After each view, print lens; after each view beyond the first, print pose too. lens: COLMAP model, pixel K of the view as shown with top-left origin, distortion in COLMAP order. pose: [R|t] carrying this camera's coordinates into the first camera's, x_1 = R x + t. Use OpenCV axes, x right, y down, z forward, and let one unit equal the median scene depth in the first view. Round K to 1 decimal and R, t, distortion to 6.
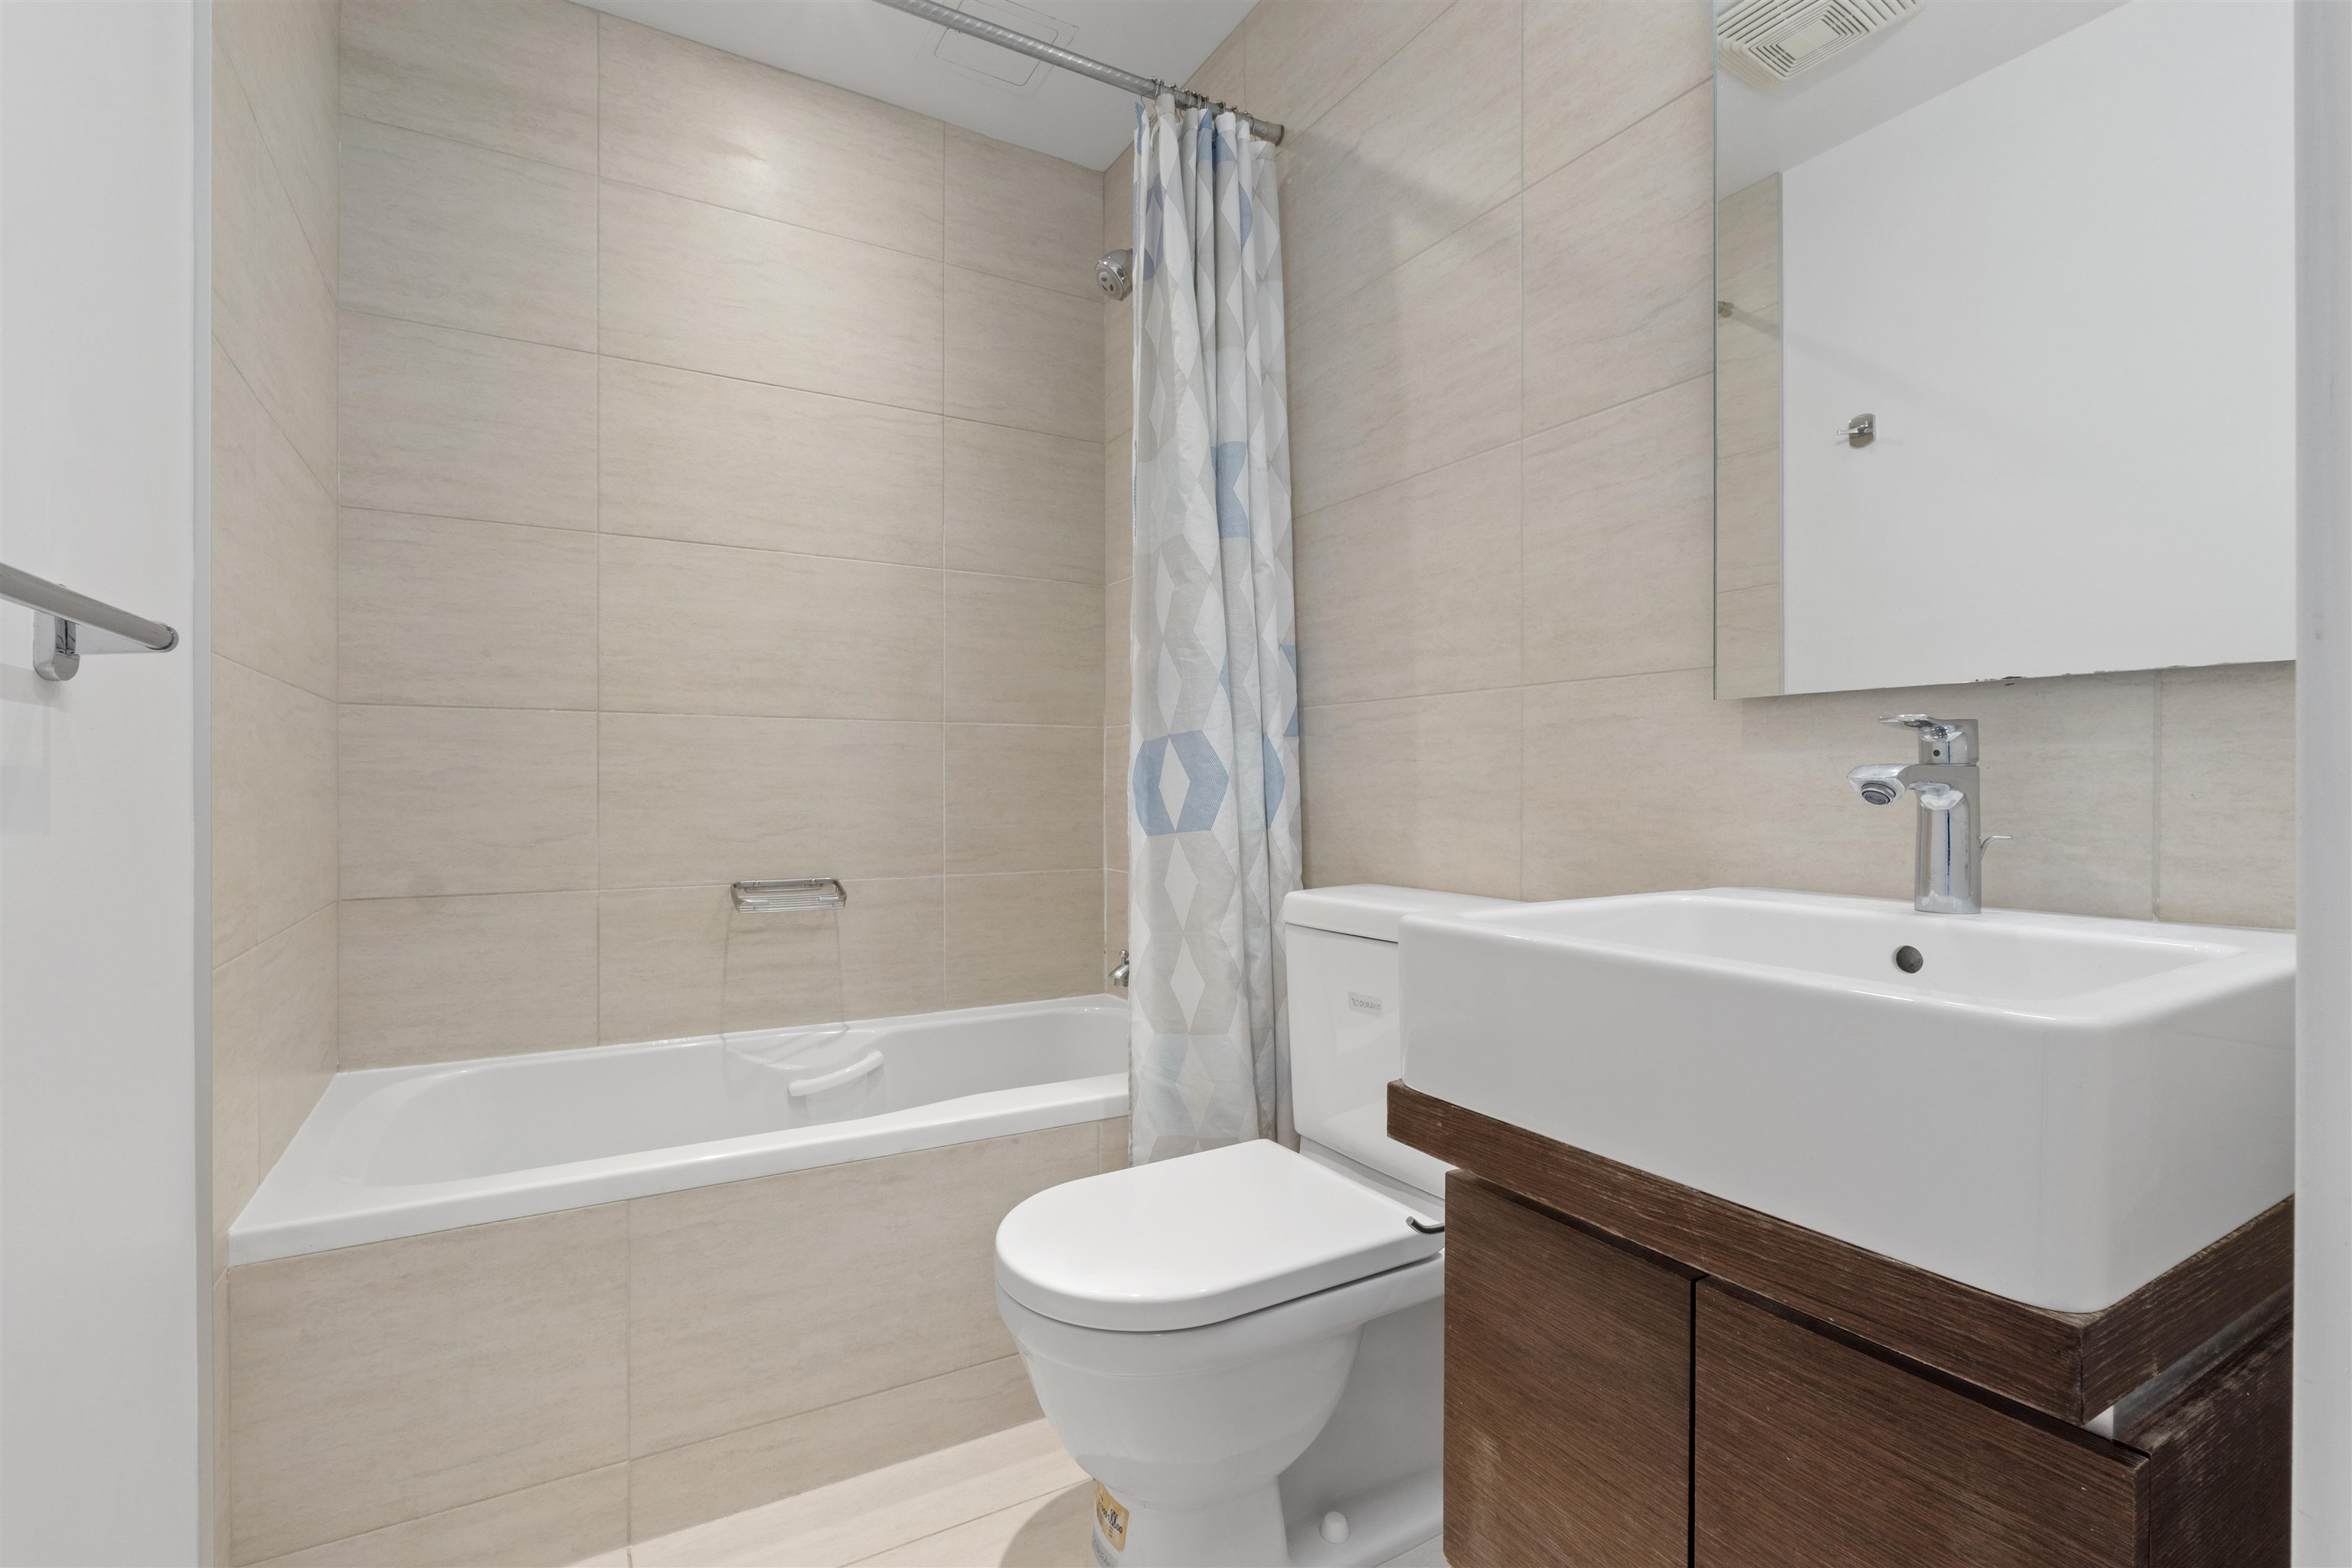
lens RADIAL K [[1071.4, 0, 1177.7], [0, 1071.4, 773.3], [0, 0, 1]] dist [-0.004557, 0.000288]
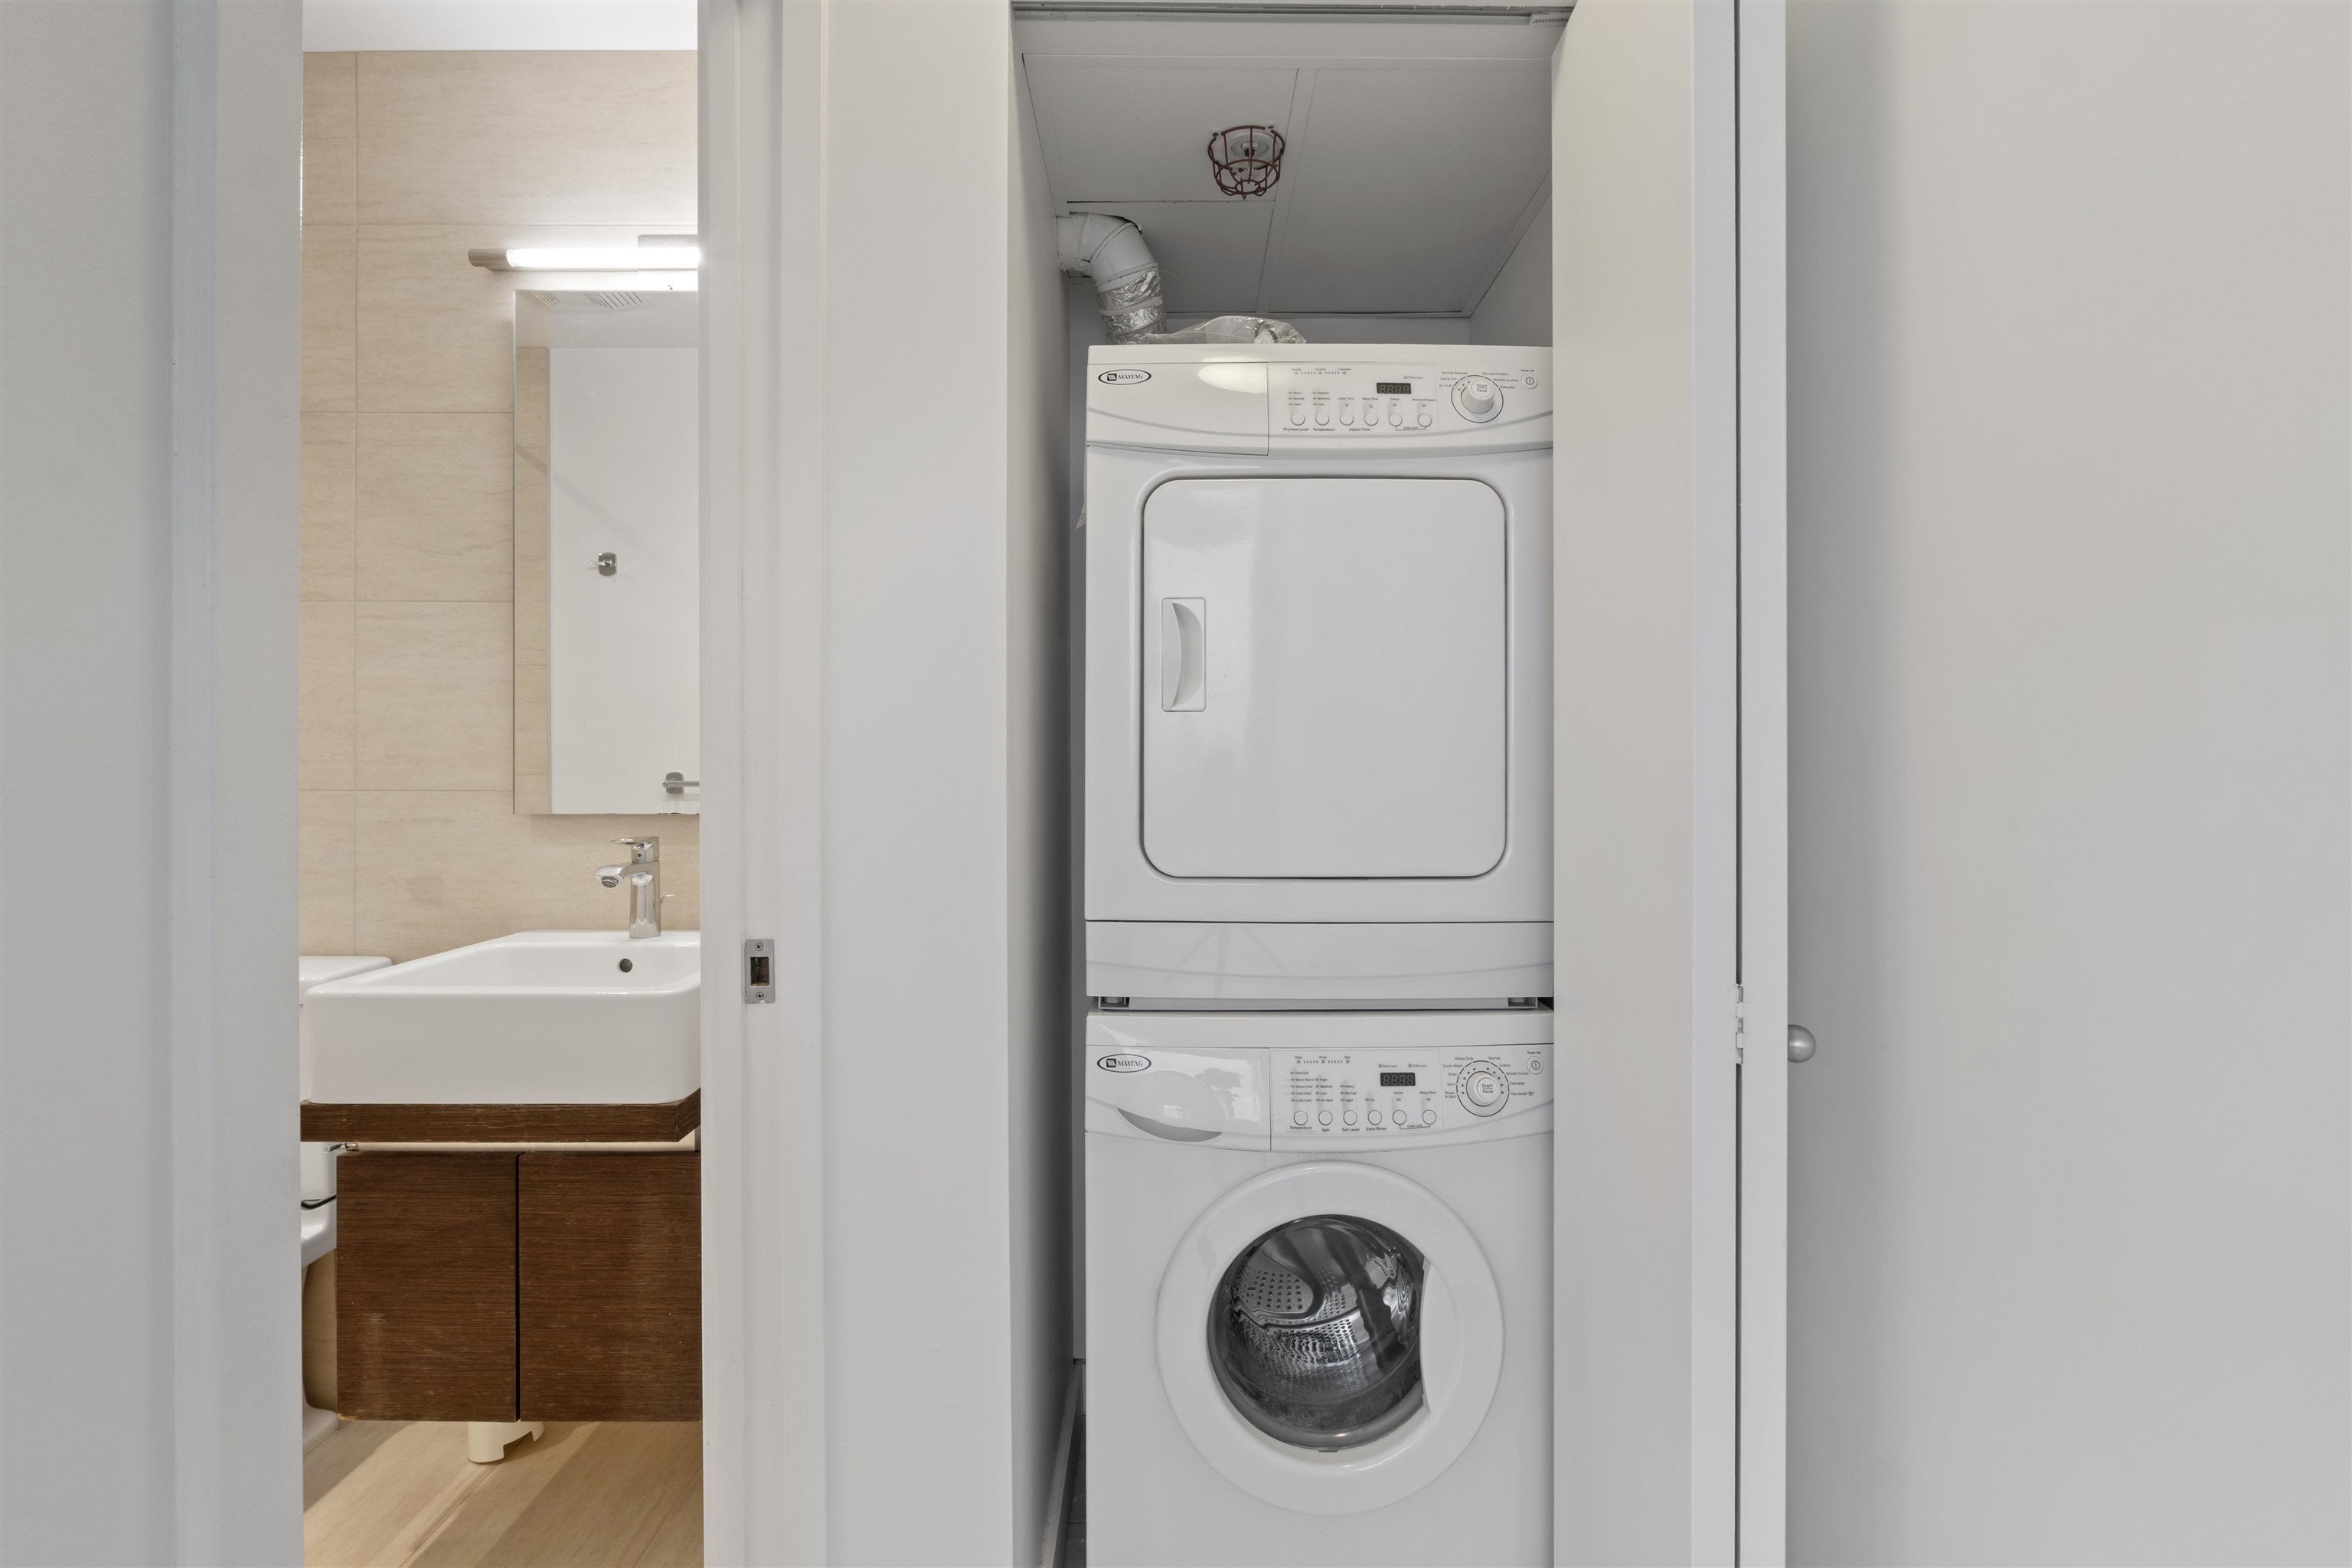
lens RADIAL K [[1080.6, 0, 1169.6], [0, 1080.6, 776.5], [0, 0, 1]] dist [-0.005249, -0.000405]
pose [[0.504146, -0.014139, 0.863503, -0.485908], [-0.006921, 0.999768, 0.020411, -0.208461], [-0.863591, -0.016267, 0.503931, -0.803525]]
